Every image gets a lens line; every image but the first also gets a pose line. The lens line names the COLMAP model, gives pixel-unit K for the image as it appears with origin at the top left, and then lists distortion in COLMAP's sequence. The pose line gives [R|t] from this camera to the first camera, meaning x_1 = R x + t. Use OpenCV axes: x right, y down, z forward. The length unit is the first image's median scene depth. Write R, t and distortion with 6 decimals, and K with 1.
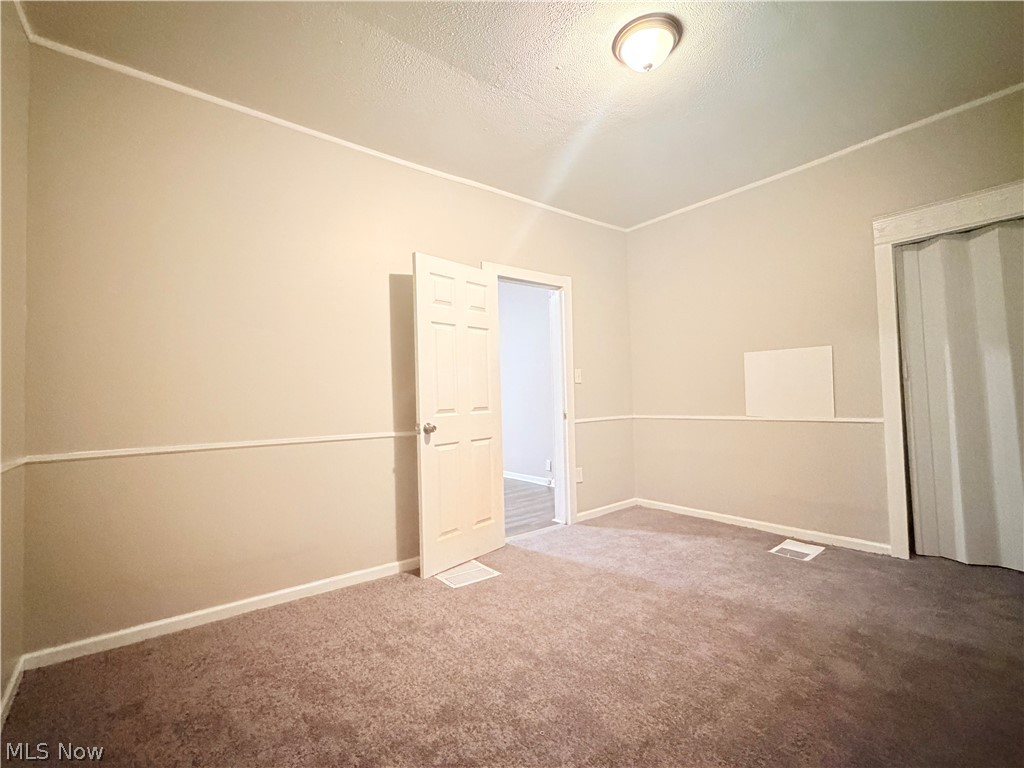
lens RADIAL K [[465.0, 0, 512.3], [0, 465.0, 386.2], [0, 0, 1]] dist [0.000497, -0.000222]
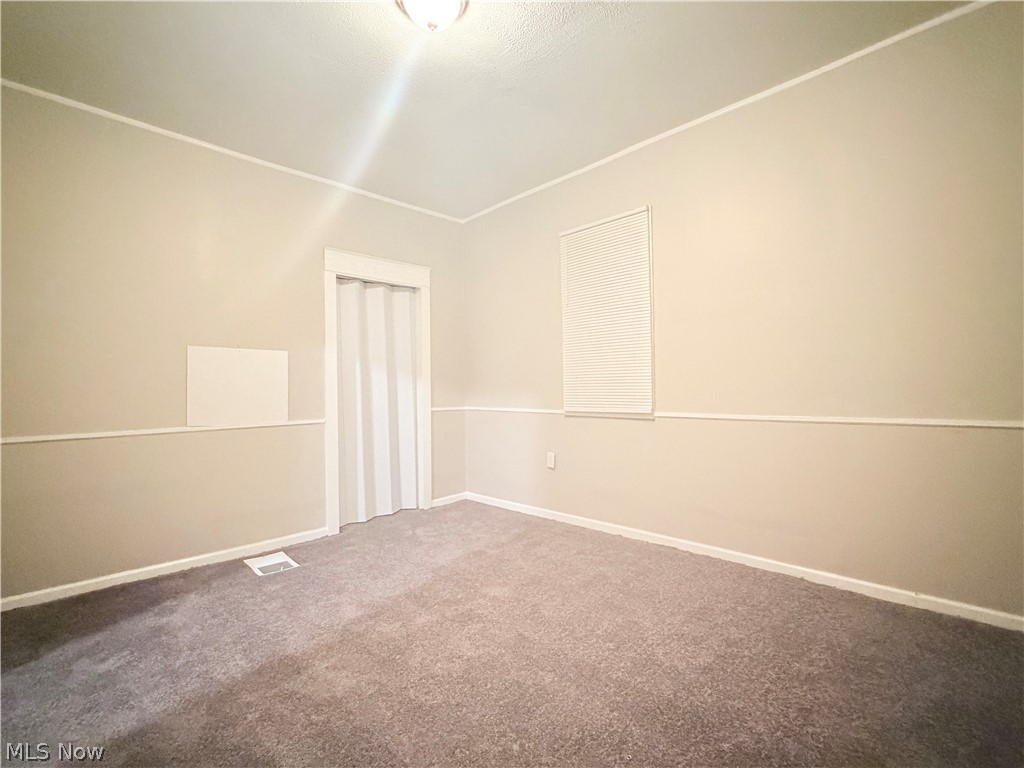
lens RADIAL K [[465.0, 0, 512.3], [0, 465.0, 386.2], [0, 0, 1]] dist [0.000497, -0.000222]
pose [[-0.109008, 0.033424, 0.993479, -0.481690], [-0.006770, 0.999386, -0.034366, 0.028105], [-0.994018, -0.010472, -0.108715, 0.771900]]
